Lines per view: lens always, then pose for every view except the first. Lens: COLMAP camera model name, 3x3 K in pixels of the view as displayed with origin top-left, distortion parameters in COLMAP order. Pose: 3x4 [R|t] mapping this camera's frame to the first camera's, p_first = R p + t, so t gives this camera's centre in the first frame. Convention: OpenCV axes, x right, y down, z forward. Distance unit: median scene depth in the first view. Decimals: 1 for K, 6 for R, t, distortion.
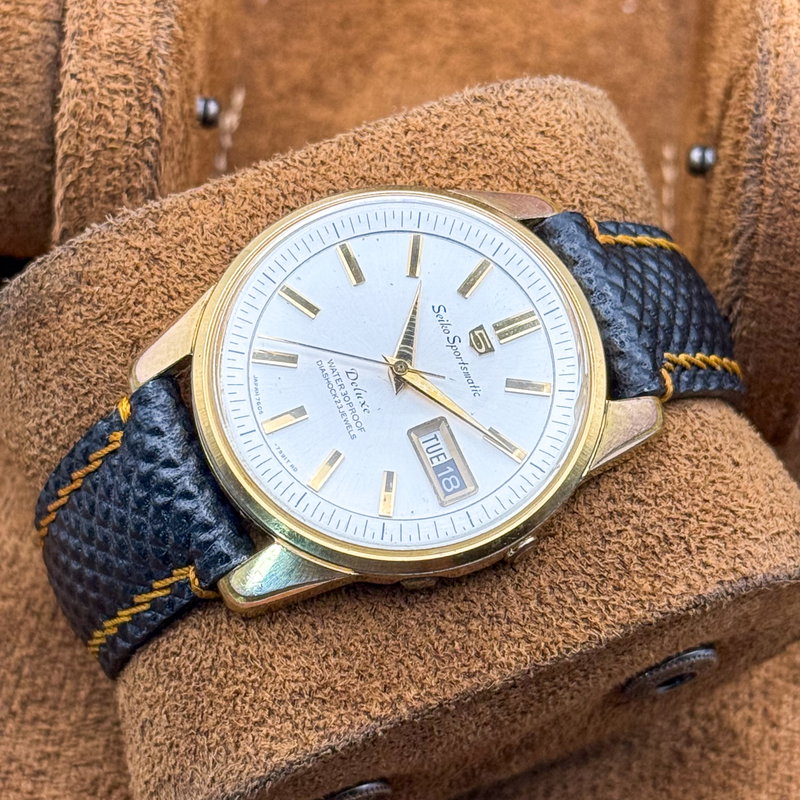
lens RADIAL K [[2630.4, 0, 383.2], [0, 2630.4, 412.0], [0, 0, 1]] dist [-0.065149, 3.948003]
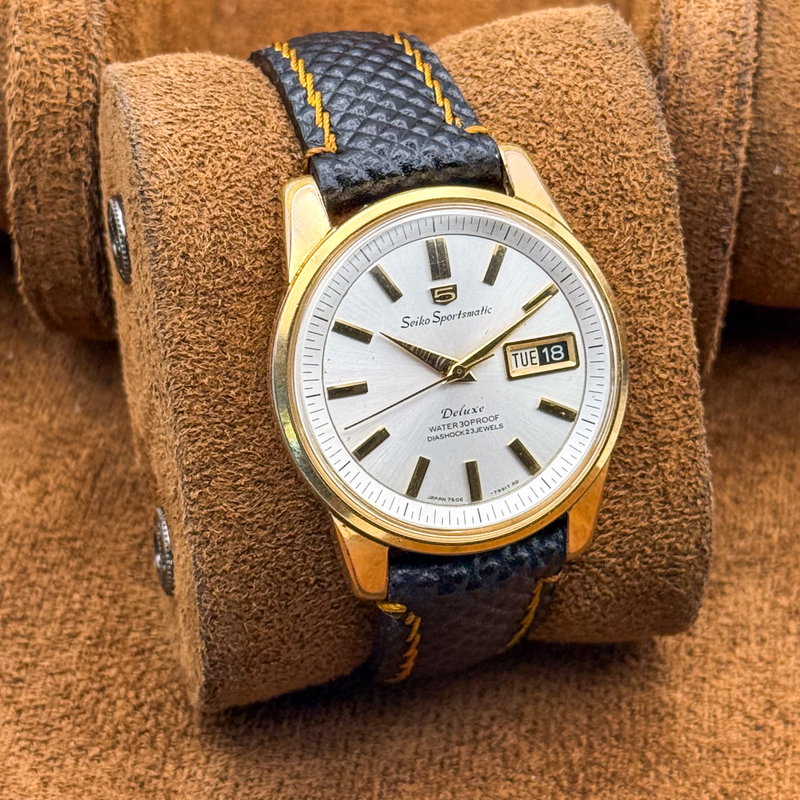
lens RADIAL K [[2630.4, 0, 383.2], [0, 2630.4, 412.0], [0, 0, 1]] dist [-0.065149, 3.948003]
pose [[0.249802, -0.968087, -0.020170, 0.004706], [0.818844, 0.200082, 0.538017, -0.632784], [-0.516811, -0.150914, 0.842693, 0.063604]]
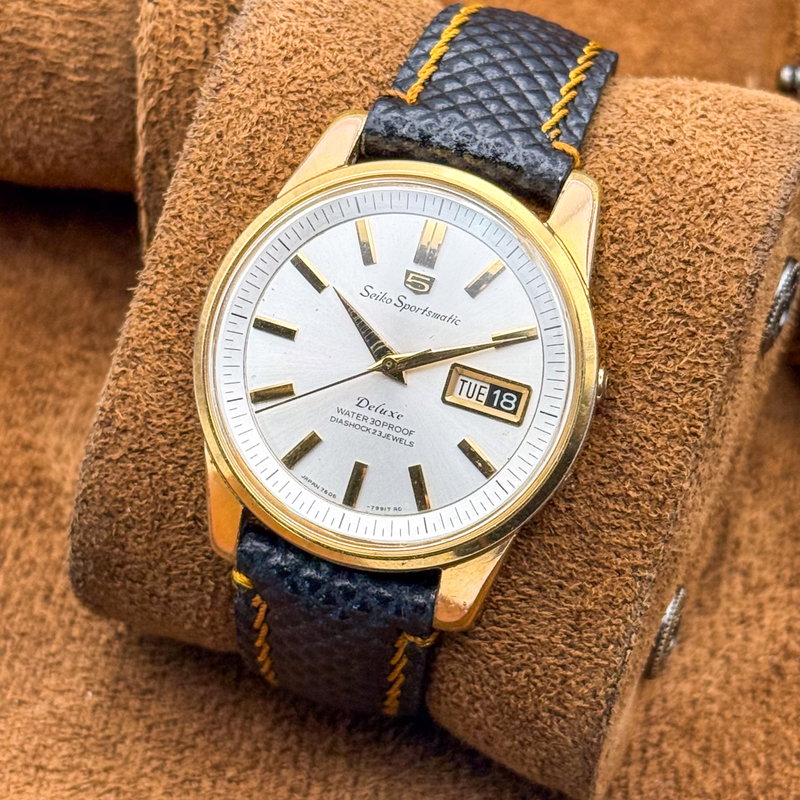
lens RADIAL K [[2630.4, 0, 383.2], [0, 2630.4, 412.0], [0, 0, 1]] dist [-0.065149, 3.948003]
pose [[0.642553, -0.754012, -0.136349, 0.126470], [0.764664, 0.619587, 0.177202, -0.182293], [-0.049133, -0.218123, 0.974684, 0.012875]]
